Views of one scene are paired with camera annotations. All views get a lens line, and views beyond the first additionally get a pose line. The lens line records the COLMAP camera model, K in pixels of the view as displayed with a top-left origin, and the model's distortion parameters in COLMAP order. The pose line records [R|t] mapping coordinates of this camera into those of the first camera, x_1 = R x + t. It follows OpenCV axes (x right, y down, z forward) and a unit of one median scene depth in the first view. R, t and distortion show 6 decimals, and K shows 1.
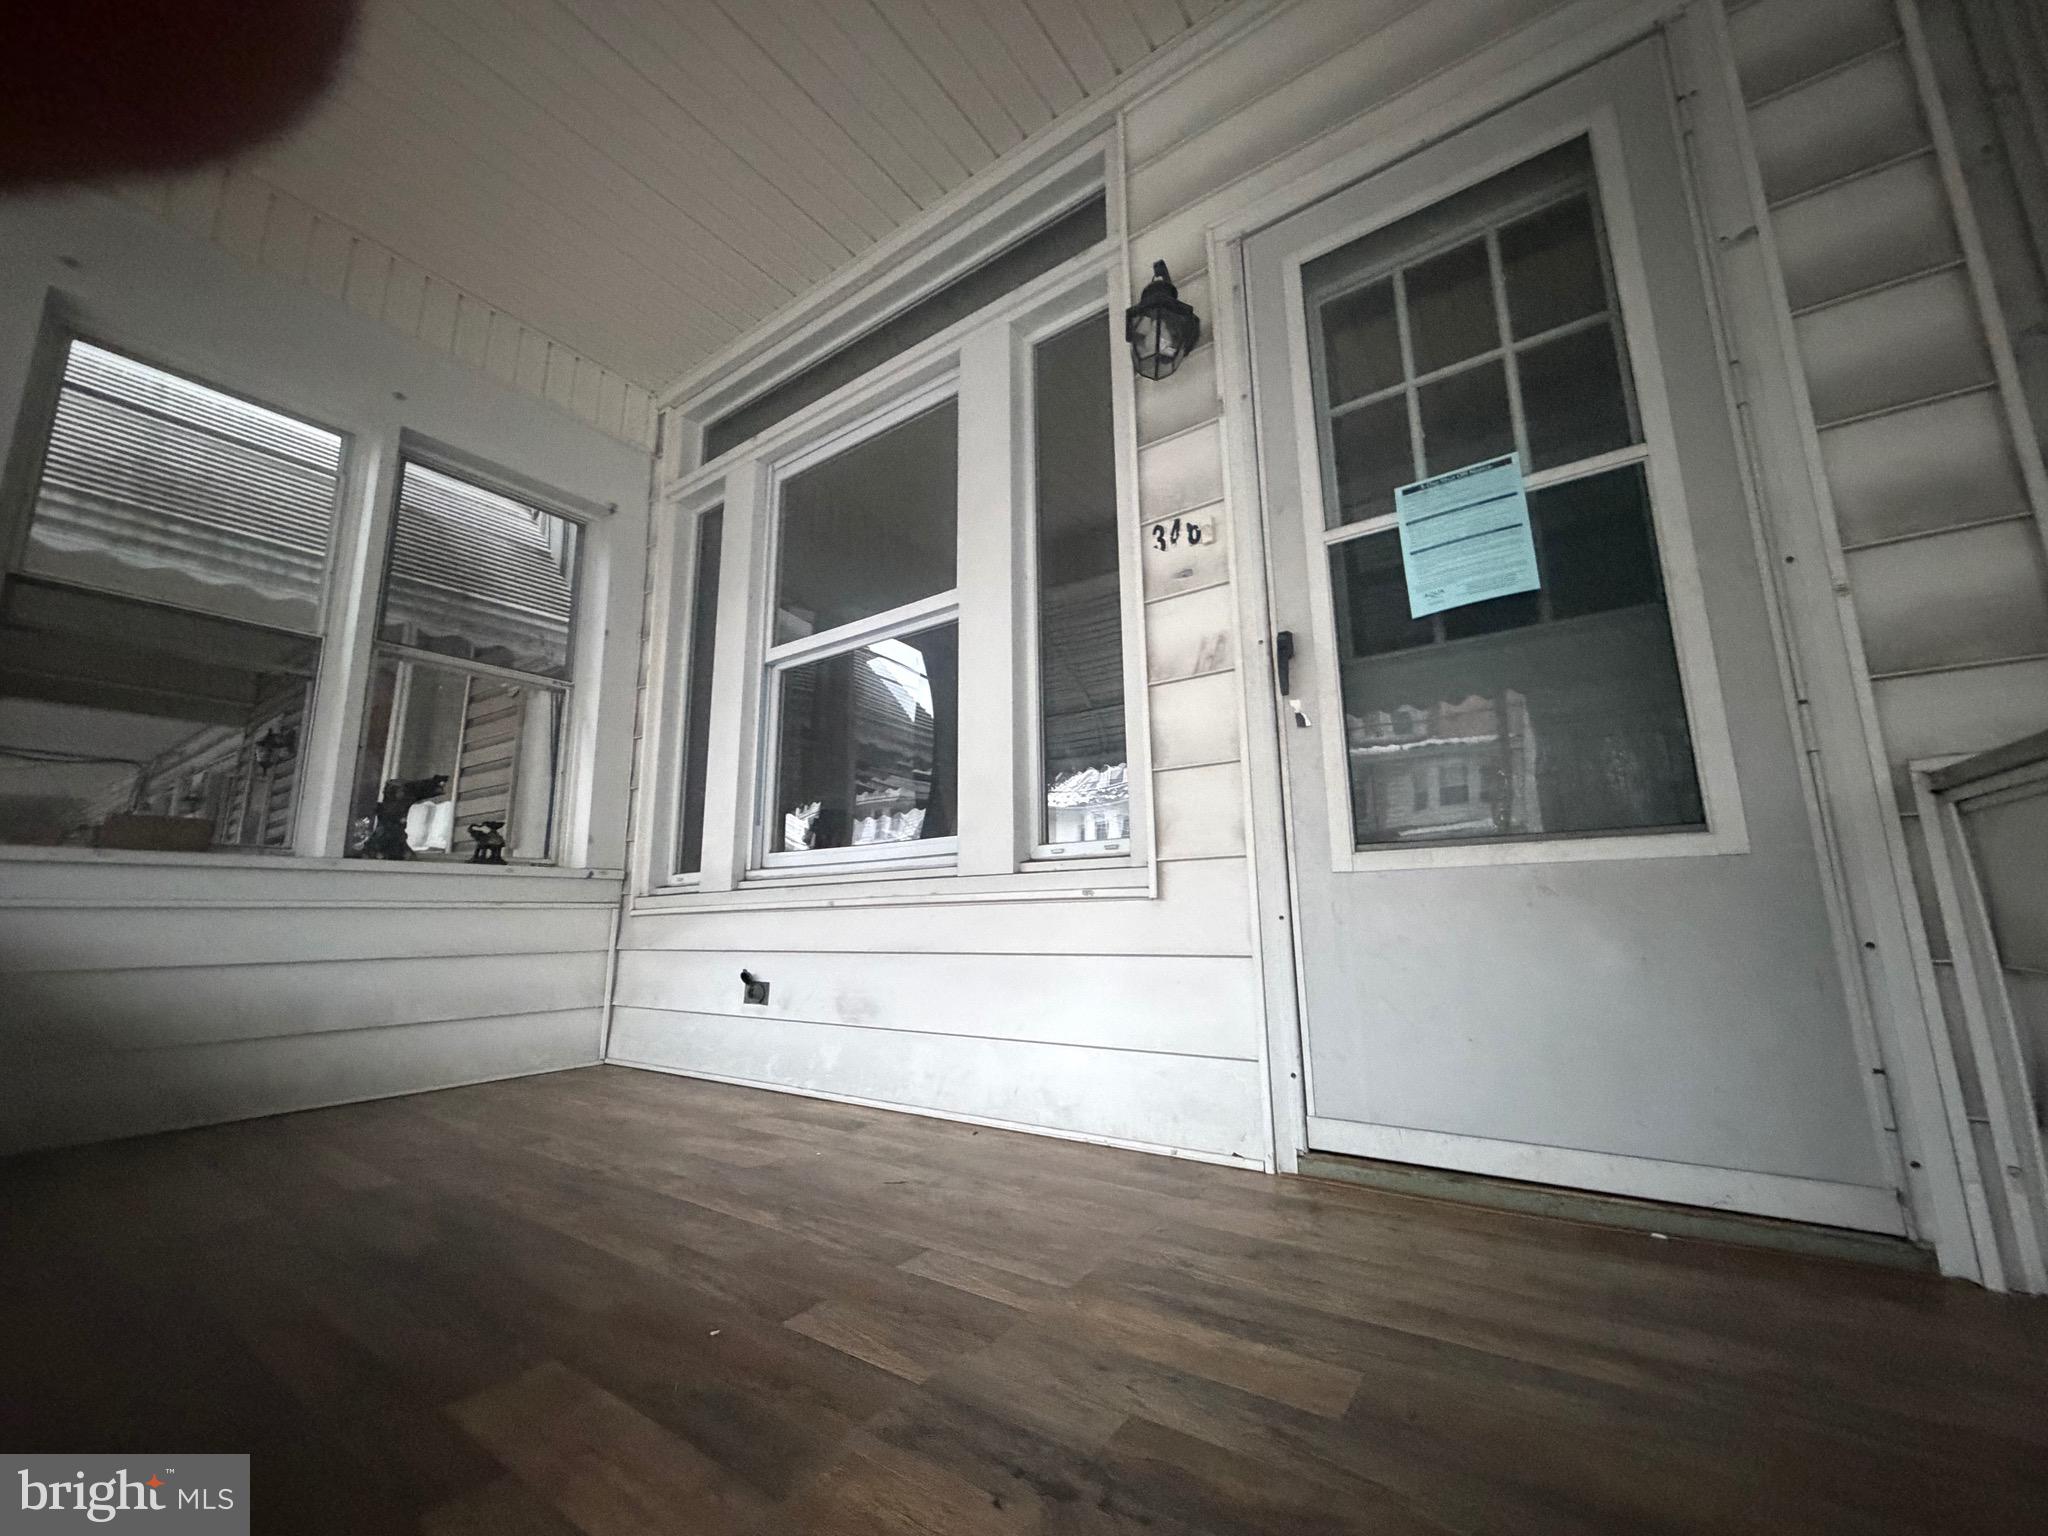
lens RADIAL K [[808.9, 0, 1016.7], [0, 808.9, 767.7], [0, 0, 1]] dist [-0.003883, 0.000064]
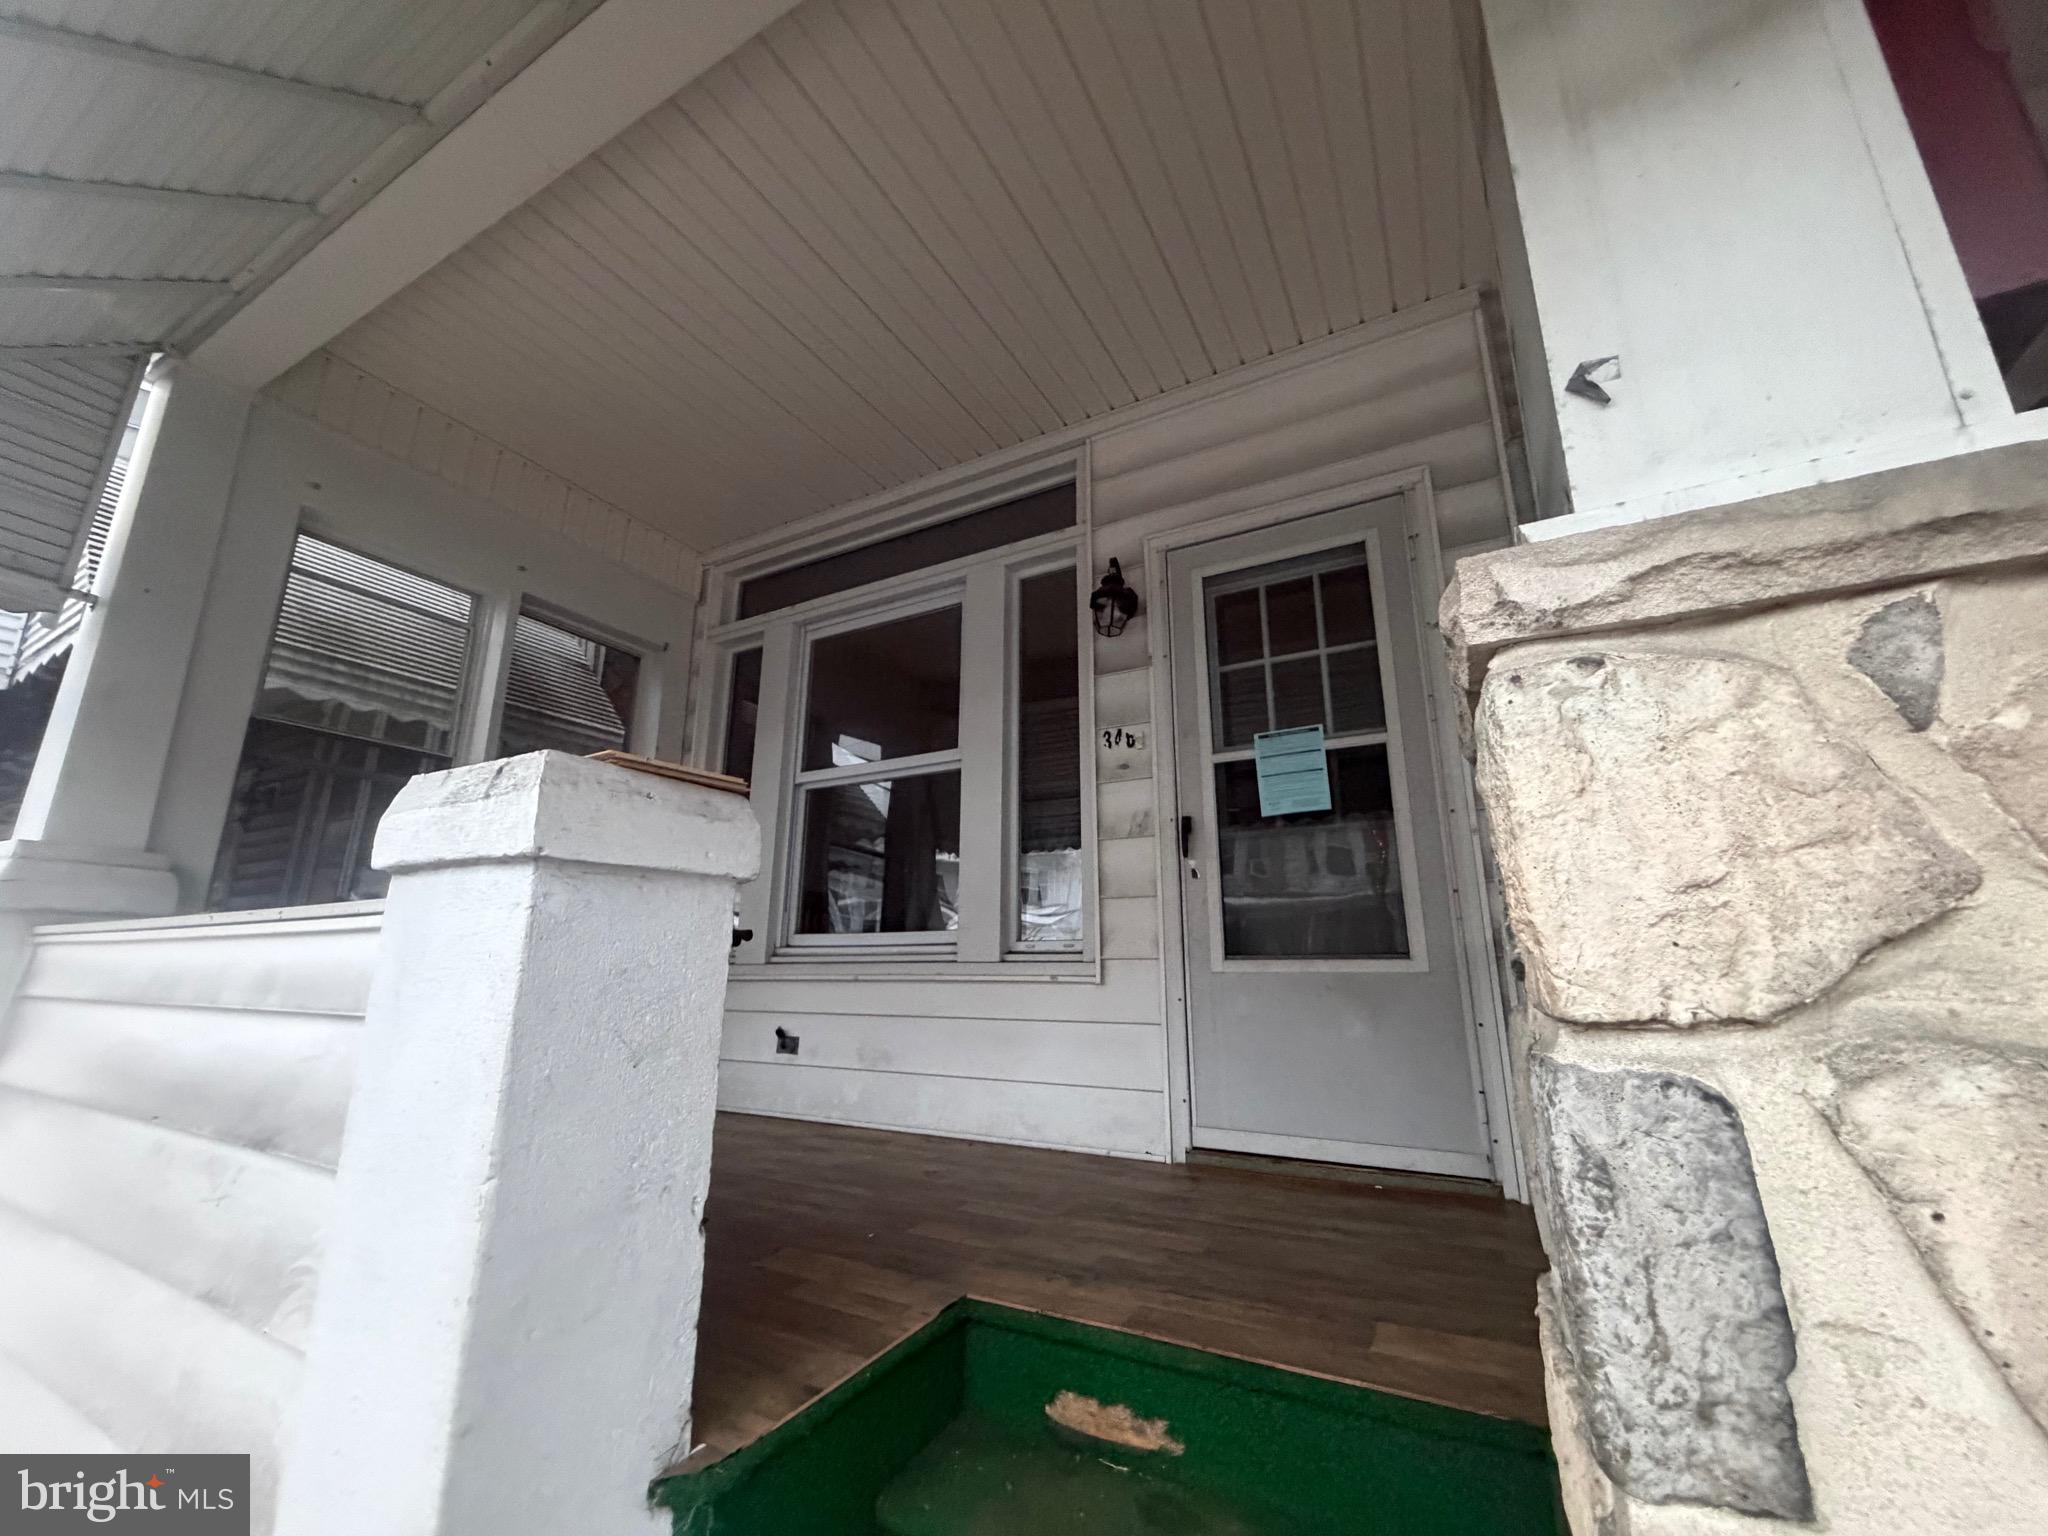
lens RADIAL K [[814.8, 0, 1013.5], [0, 814.8, 766.9], [0, 0, 1]] dist [-0.000899, 0.000388]
pose [[0.993578, 0.044302, 0.104111, -0.158051], [-0.037938, 0.997334, -0.062333, -0.136387], [-0.106595, 0.057983, 0.992610, -0.498840]]
